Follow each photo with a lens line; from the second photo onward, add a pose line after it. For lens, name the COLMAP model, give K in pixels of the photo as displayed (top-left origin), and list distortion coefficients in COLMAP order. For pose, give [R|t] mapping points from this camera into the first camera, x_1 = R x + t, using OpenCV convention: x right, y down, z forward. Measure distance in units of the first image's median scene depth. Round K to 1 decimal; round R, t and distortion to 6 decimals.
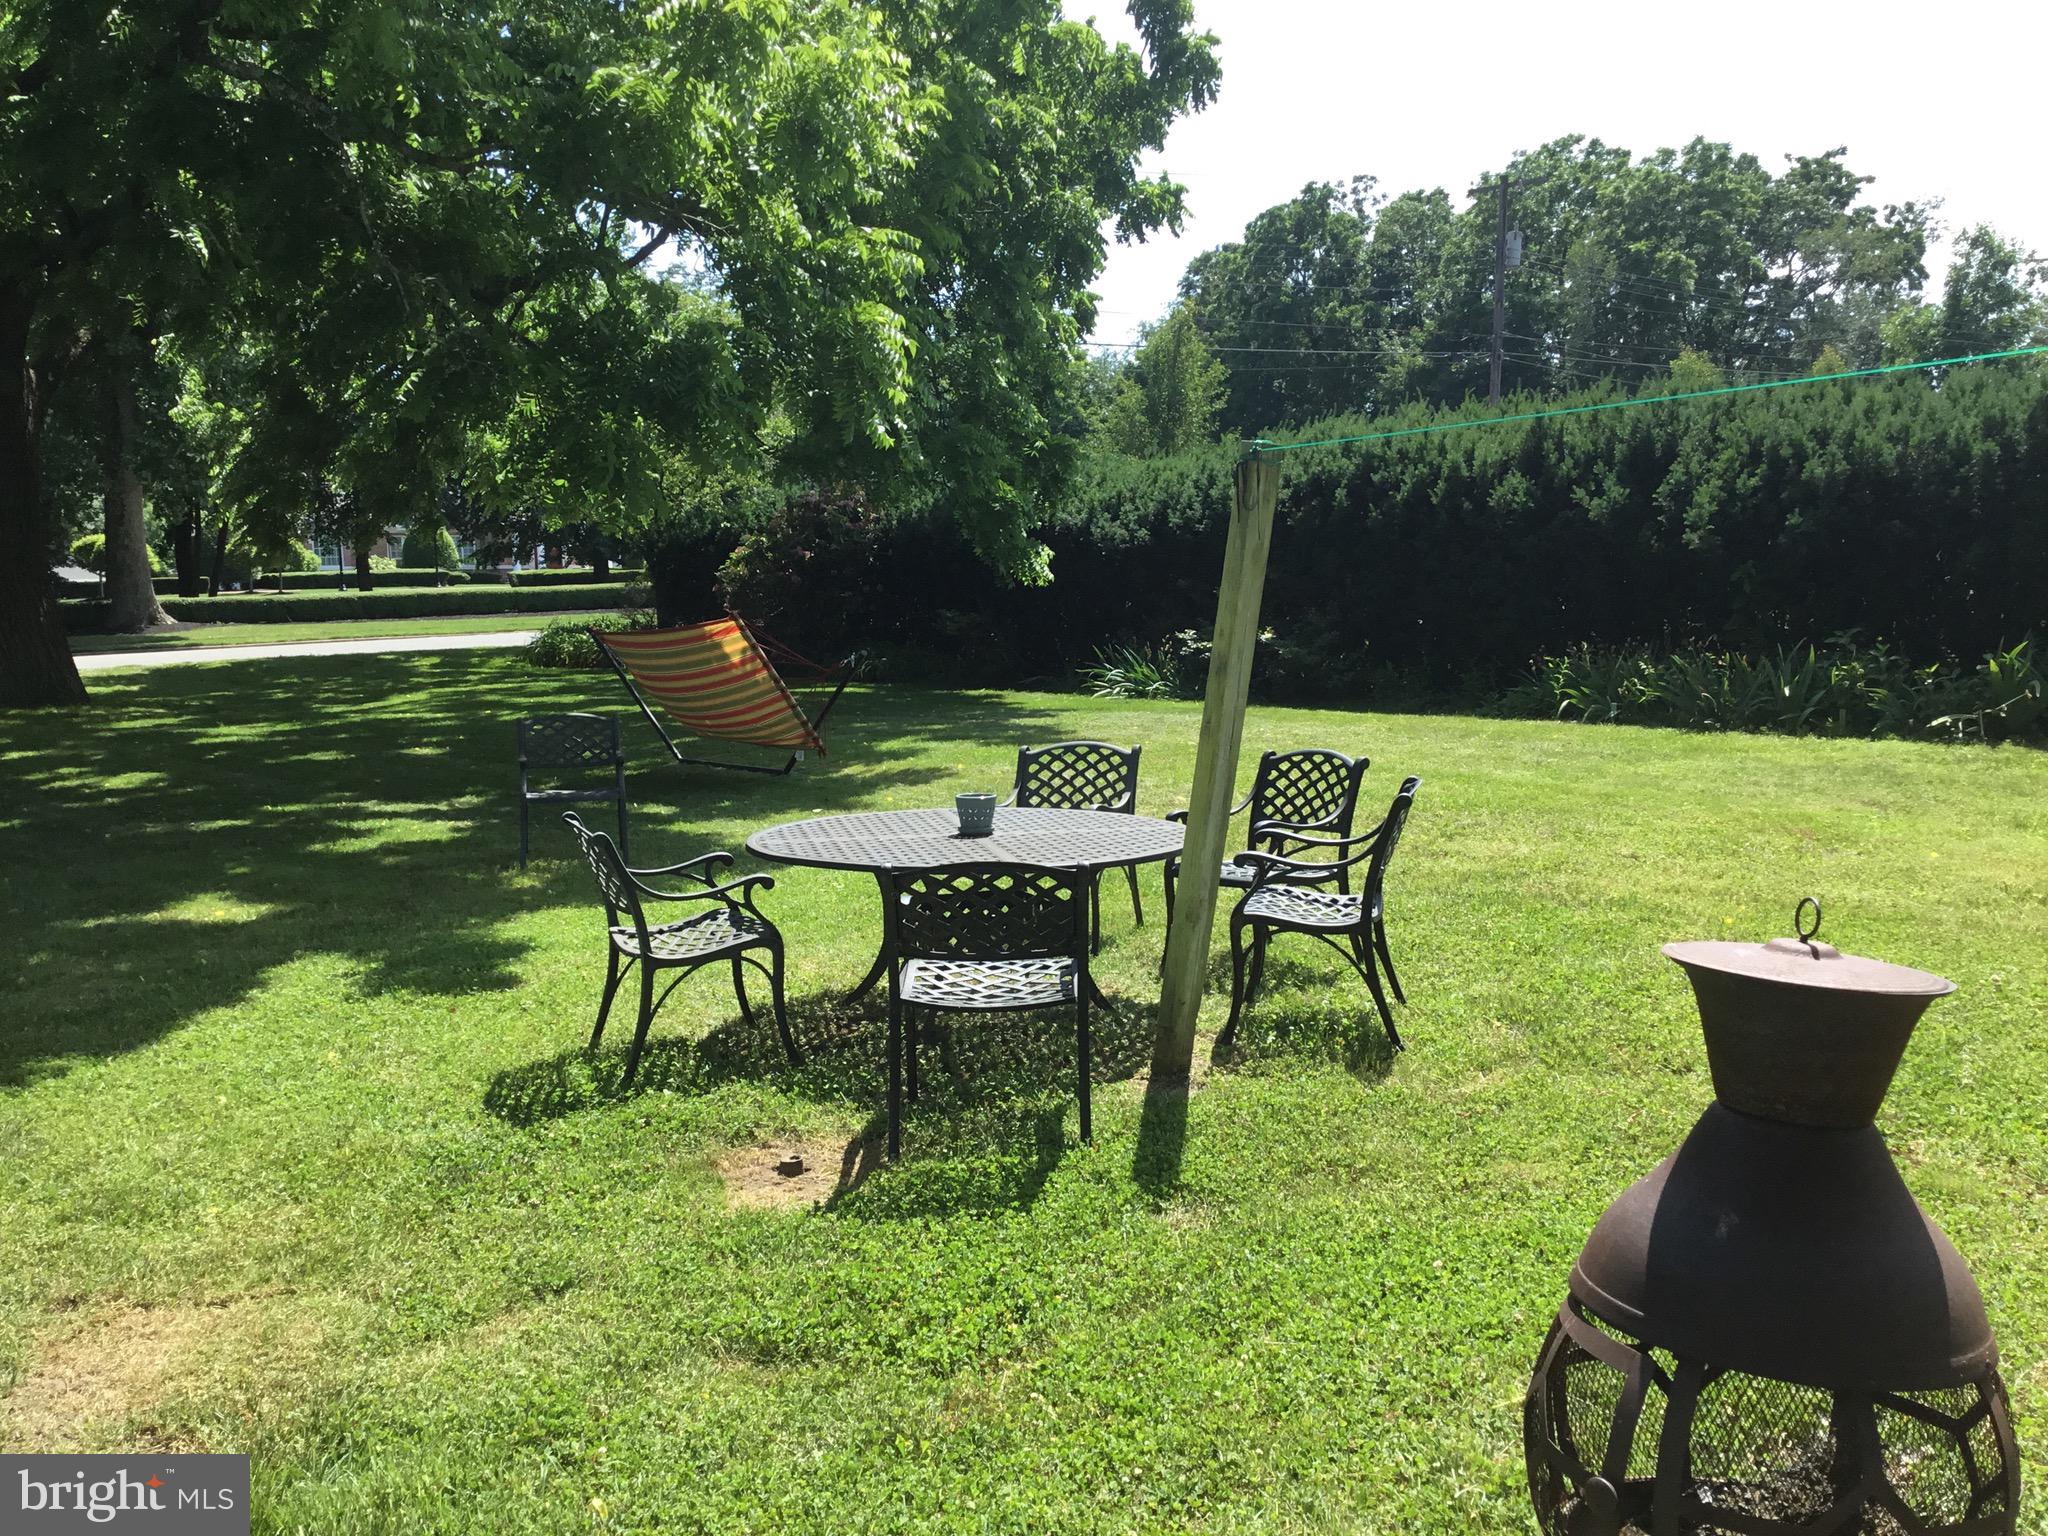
lens RADIAL K [[1959.0, 0, 1024.0], [0, 1959.0, 768.0], [0, 0, 1]] dist [0.131303, -0.248990]
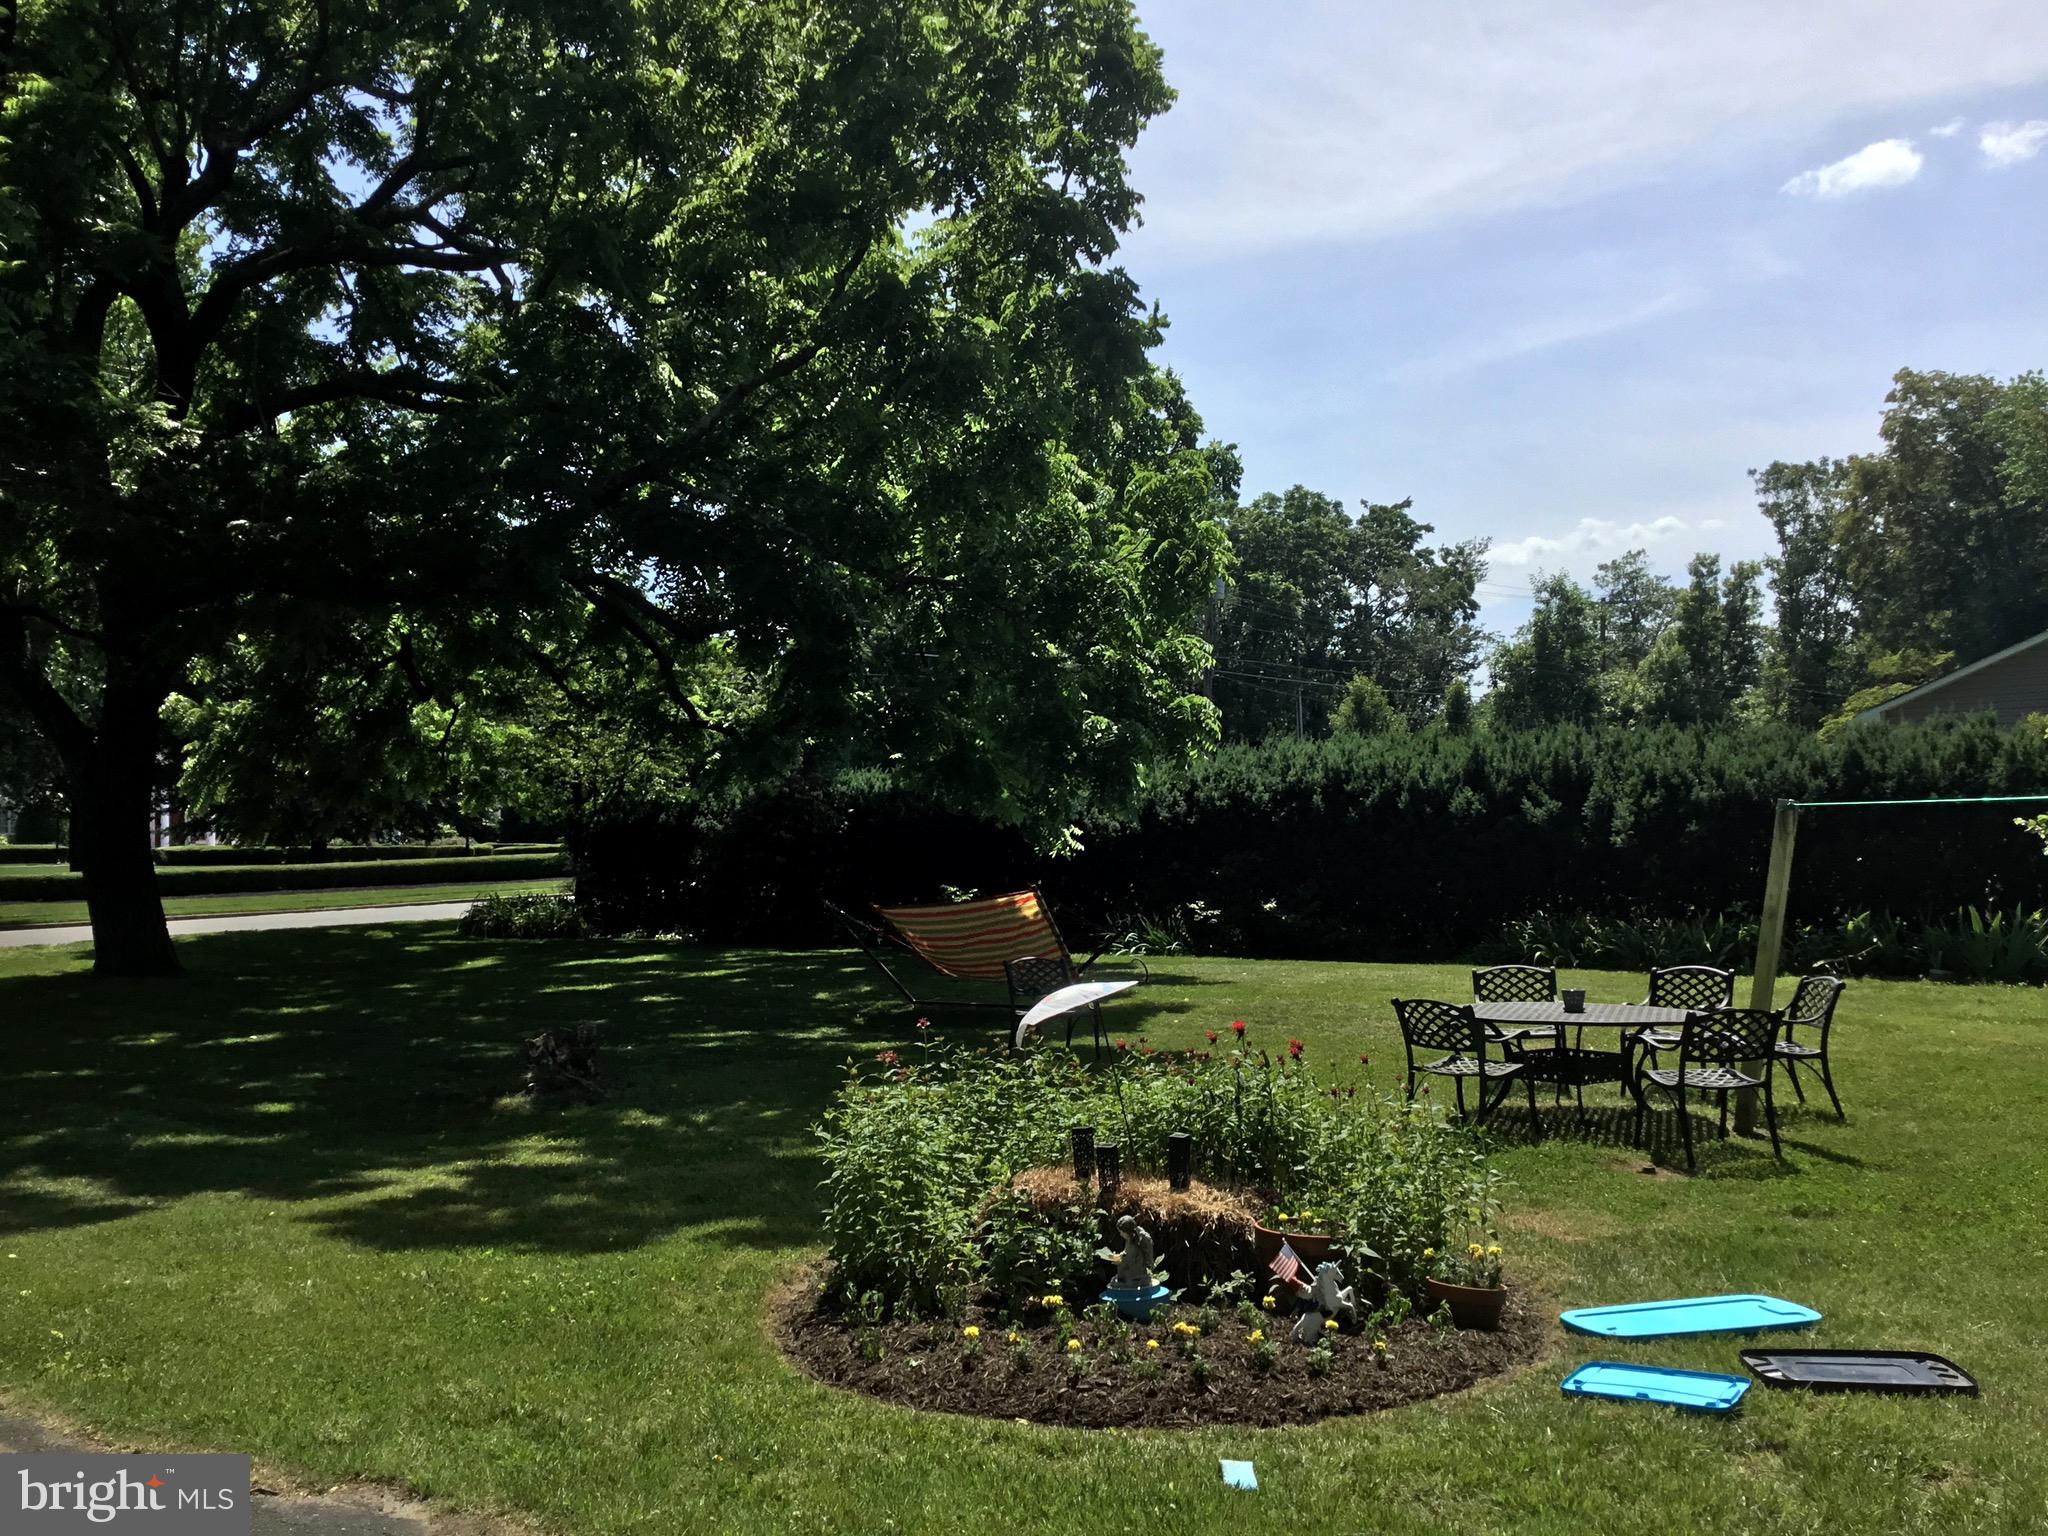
lens RADIAL K [[1959.0, 0, 1024.0], [0, 1959.0, 768.0], [0, 0, 1]] dist [0.131303, -0.248990]
pose [[0.972351, 0.016733, 0.232924, -0.140205], [0.015869, 0.990390, -0.137391, 0.008024], [-0.232985, 0.137289, 0.962741, -0.096600]]
